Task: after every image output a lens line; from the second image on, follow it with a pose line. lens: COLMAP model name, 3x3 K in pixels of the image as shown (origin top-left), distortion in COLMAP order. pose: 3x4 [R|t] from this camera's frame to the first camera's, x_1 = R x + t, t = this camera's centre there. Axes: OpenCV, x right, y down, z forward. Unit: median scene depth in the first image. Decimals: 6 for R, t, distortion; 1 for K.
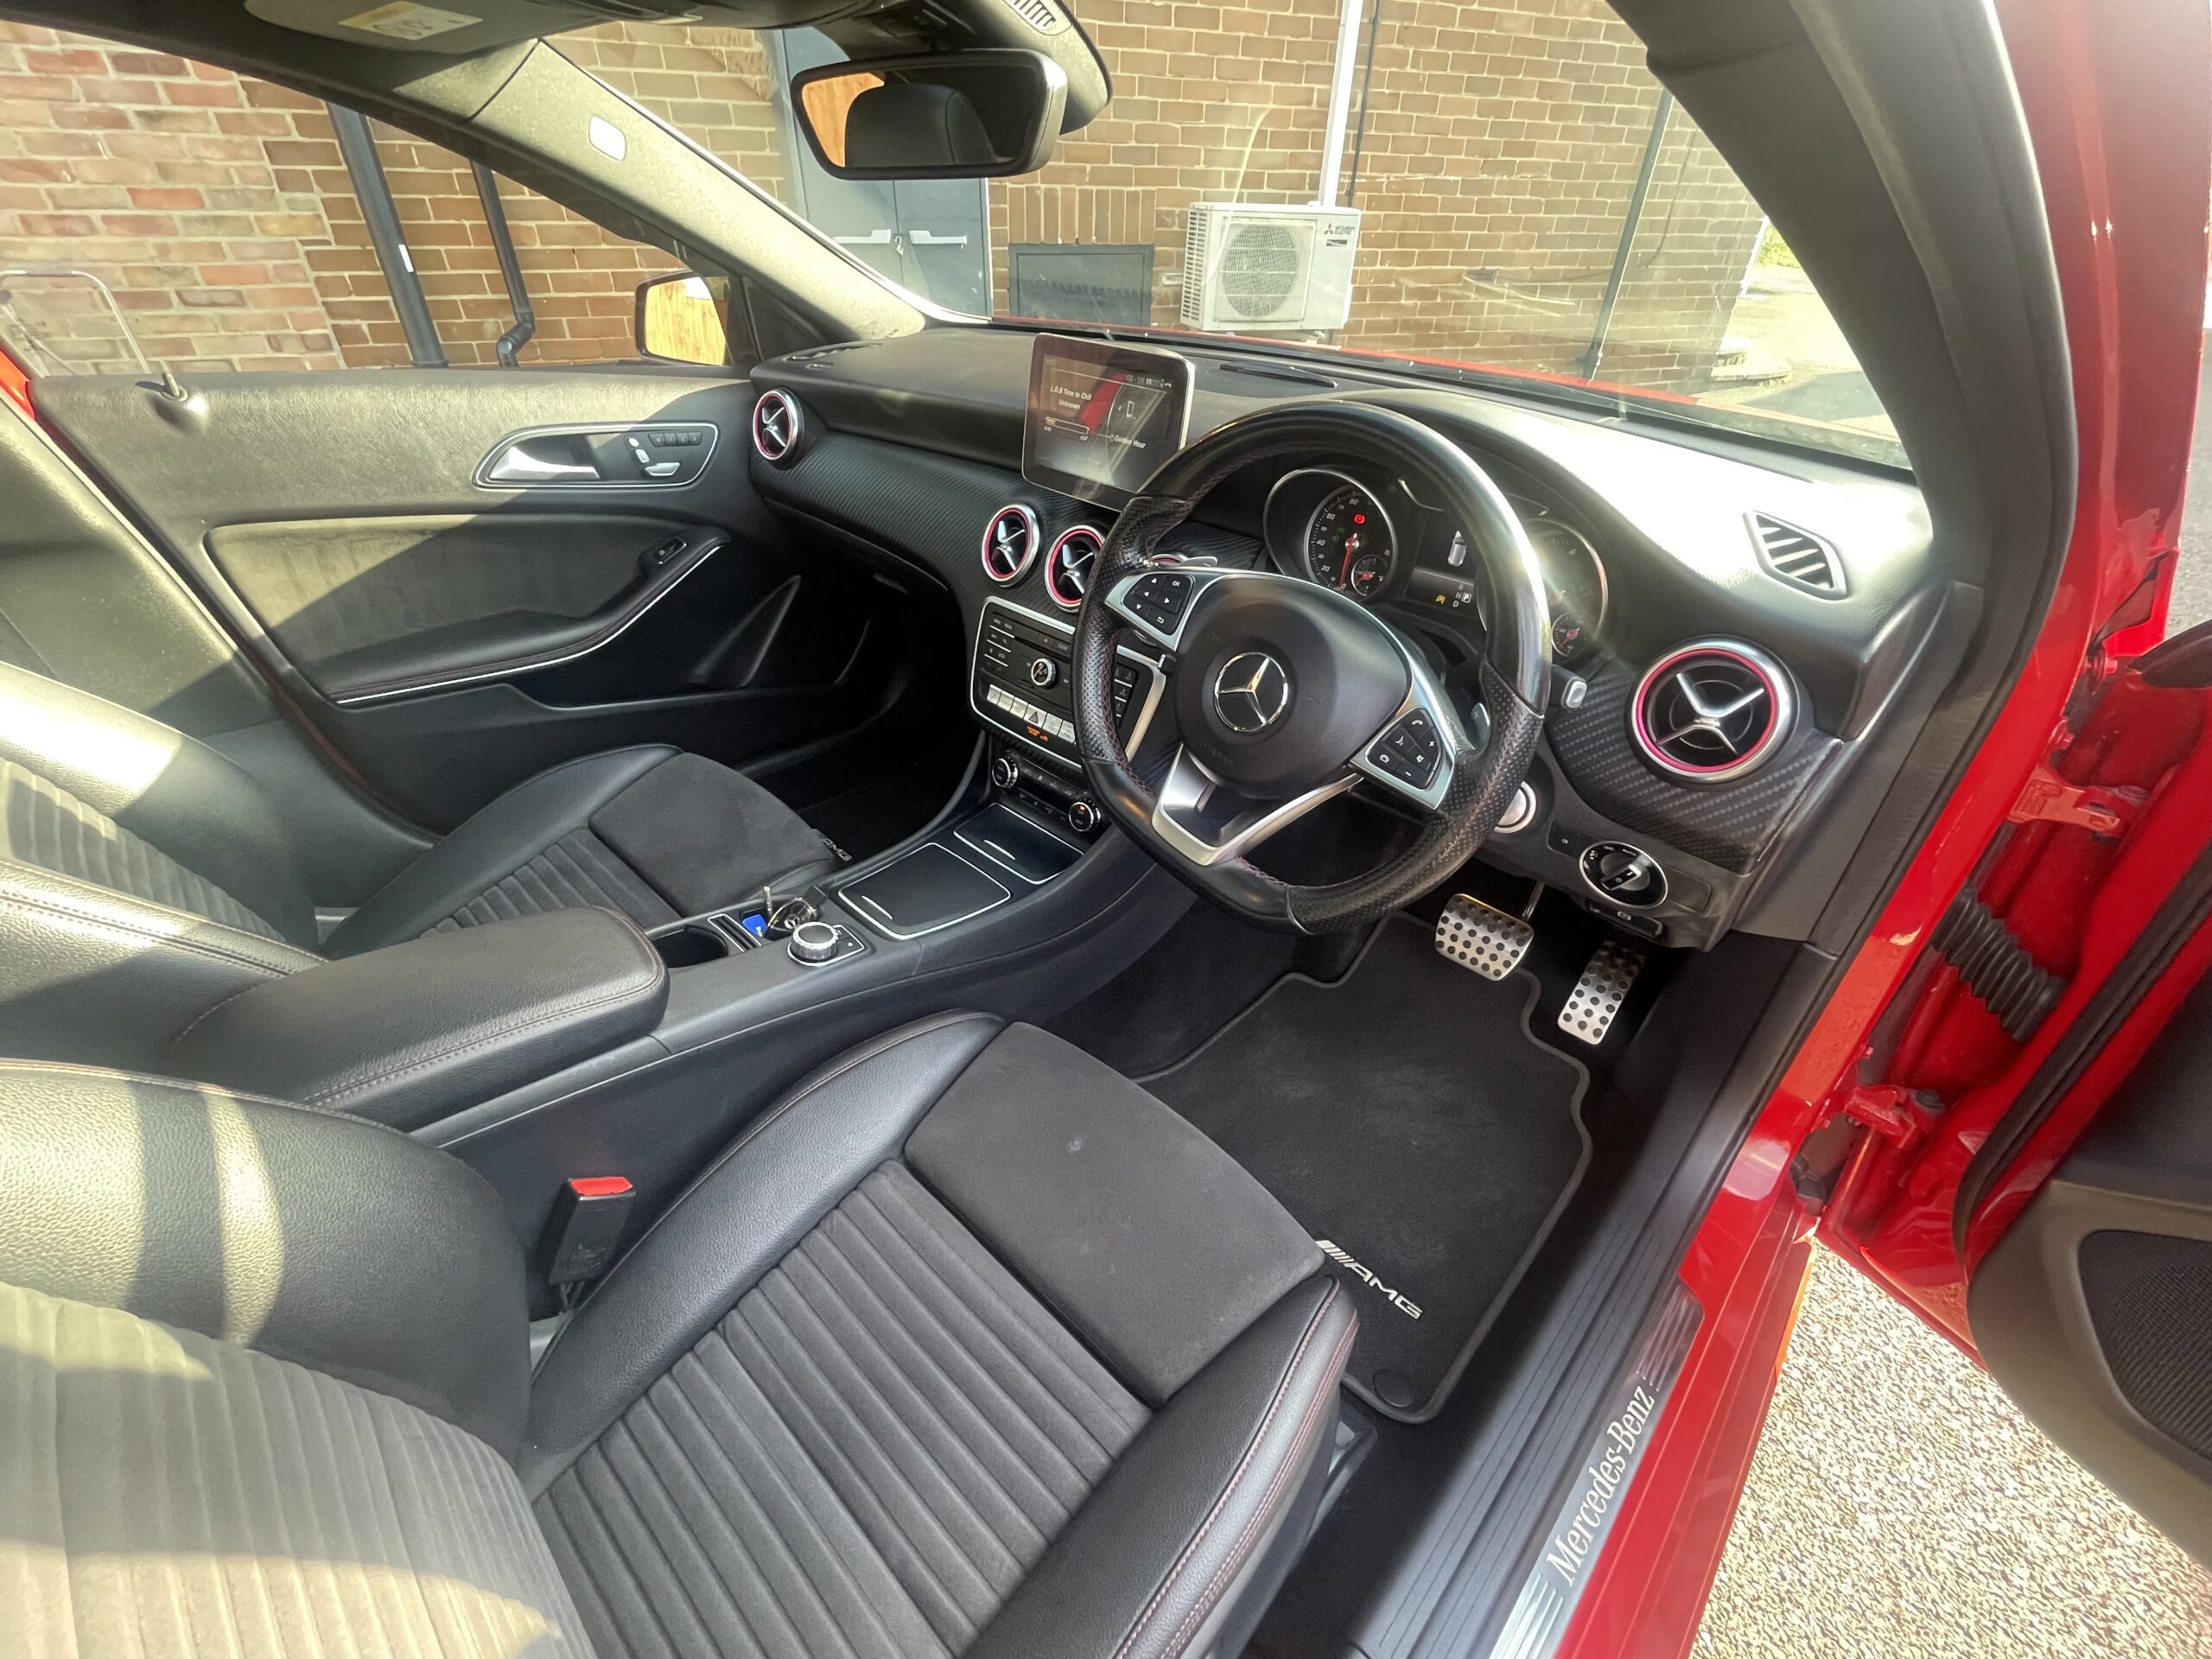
lens RADIAL K [[969.9, 0, 1107.3], [0, 969.9, 833.8], [0, 0, 1]] dist [-0.002535, 0.000840]
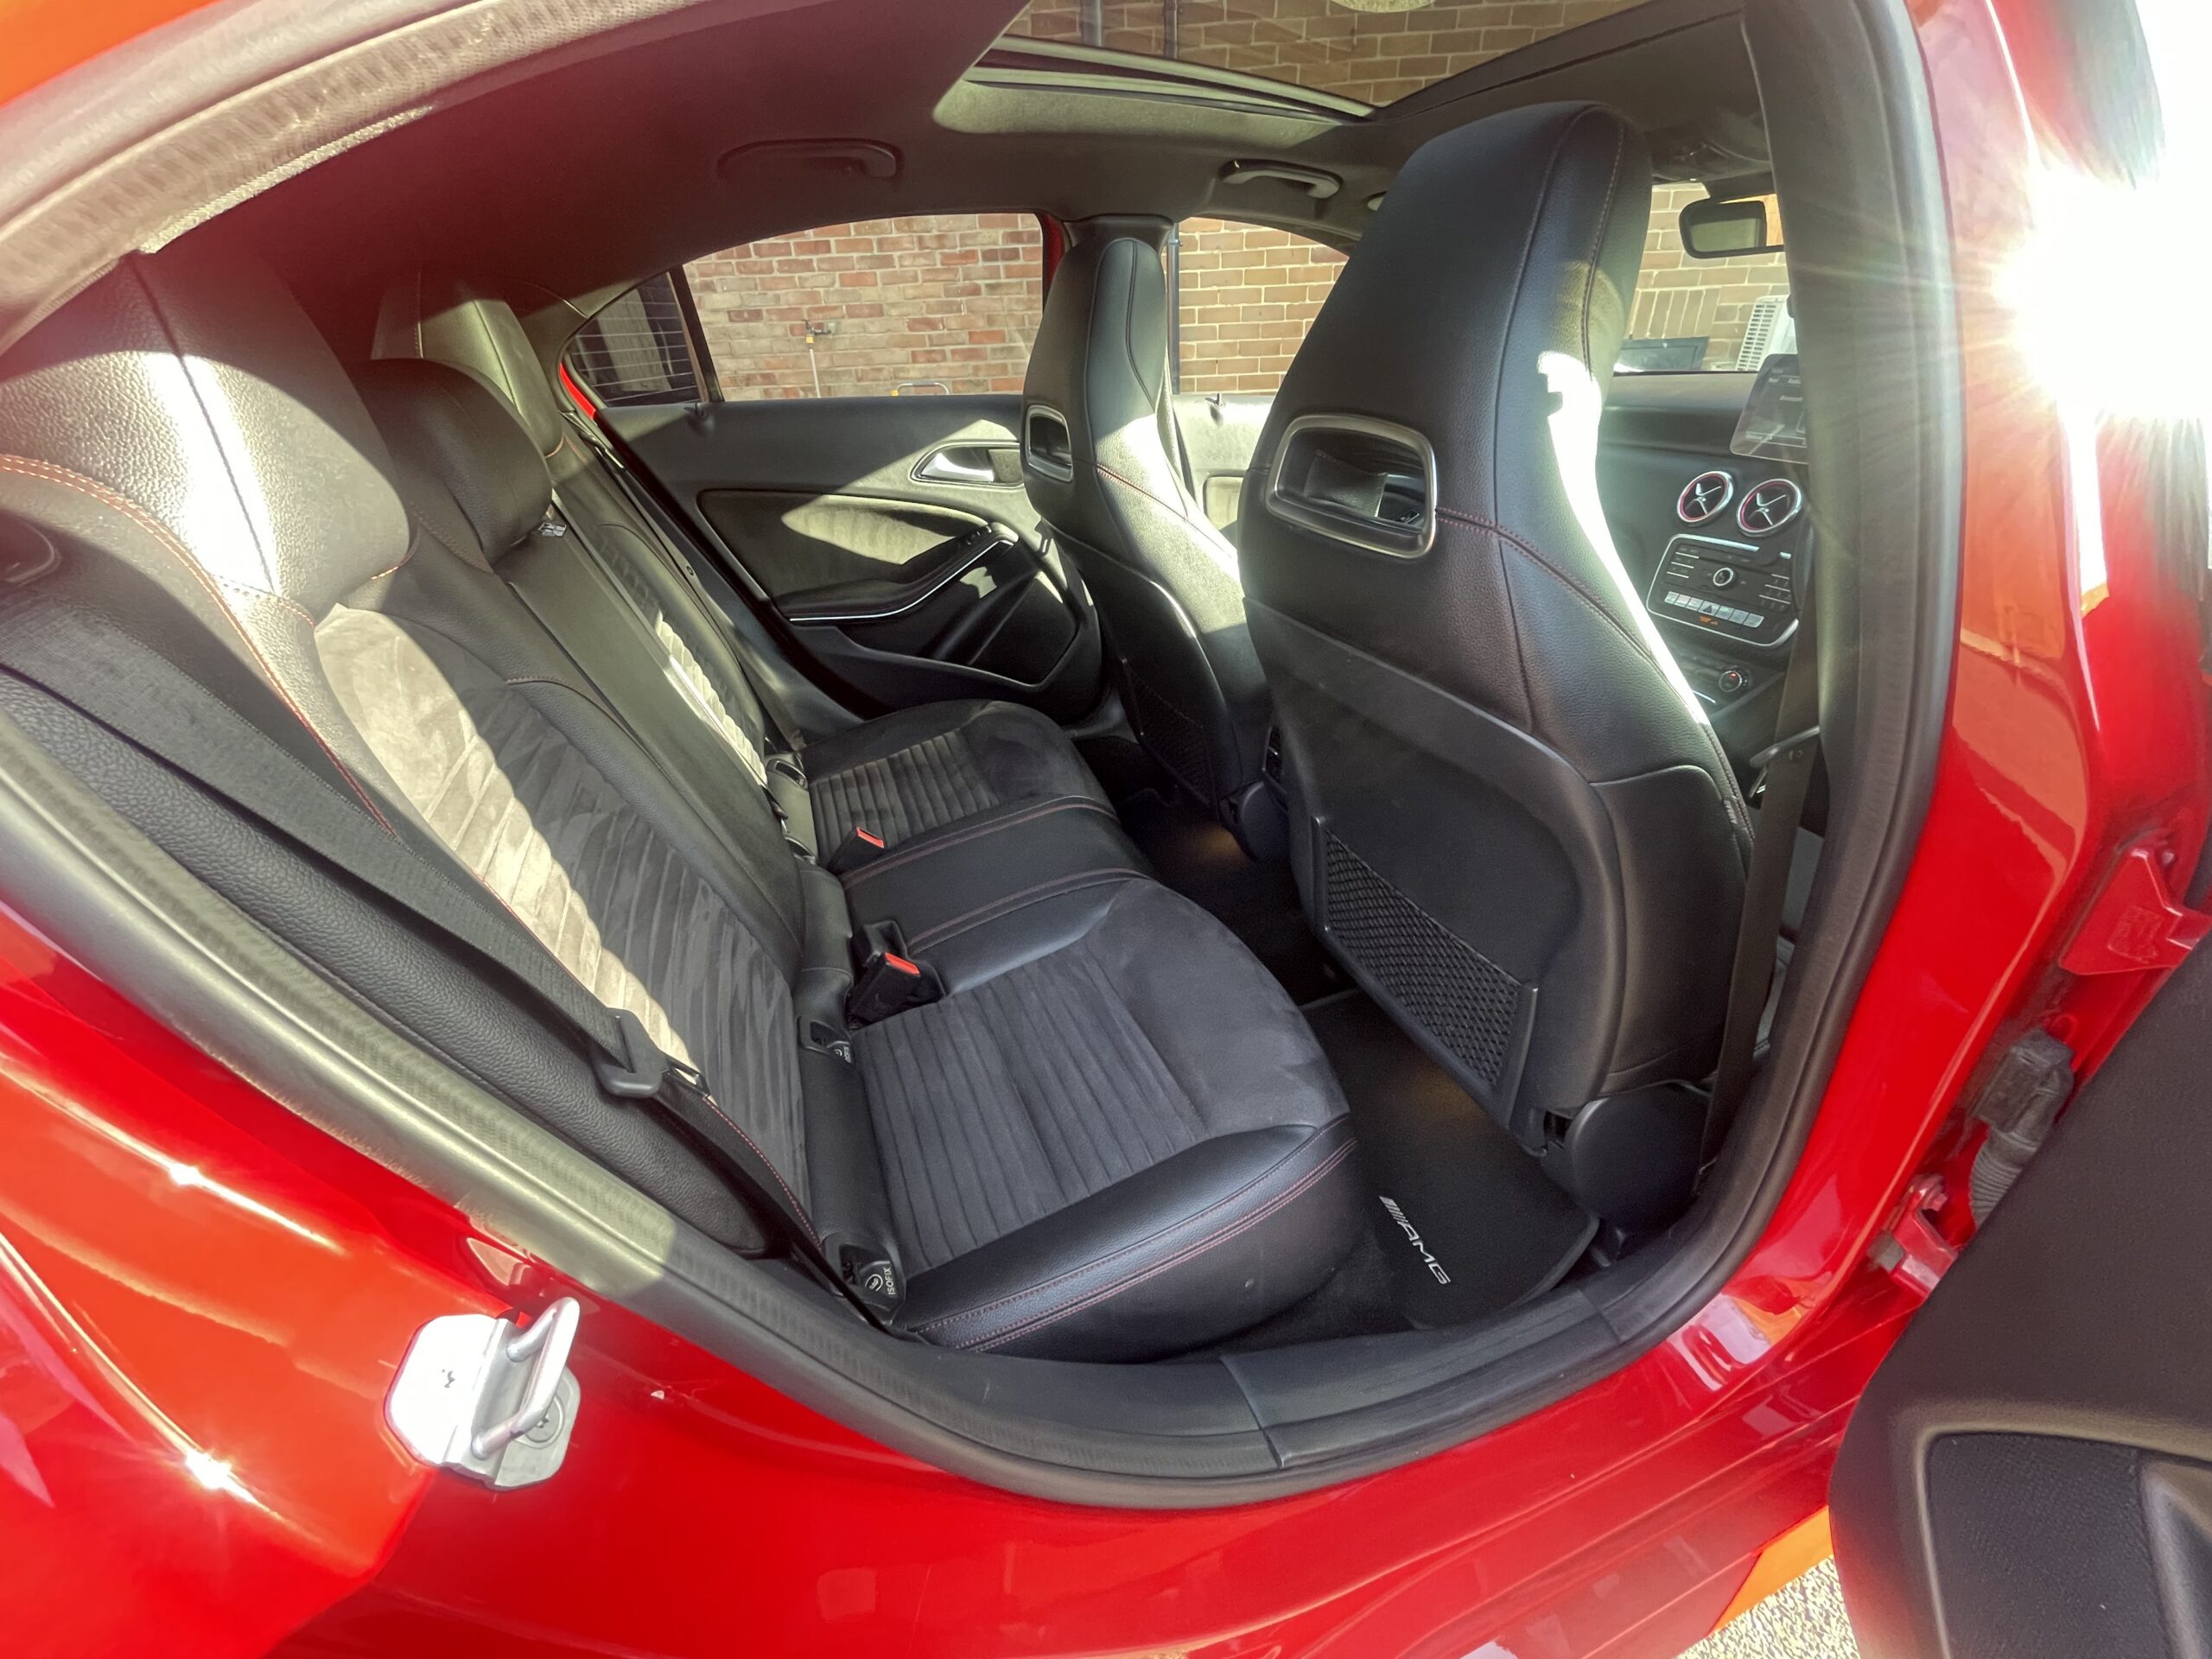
lens RADIAL K [[893.4, 0, 1097.9], [0, 893.4, 832.8], [0, 0, 1]] dist [-0.000577, -0.000902]
pose [[0.896633, 0.173515, -0.407360, -0.063159], [-0.199442, 0.979669, -0.021699, 0.091773], [0.395313, 0.100701, 0.913010, -0.122817]]
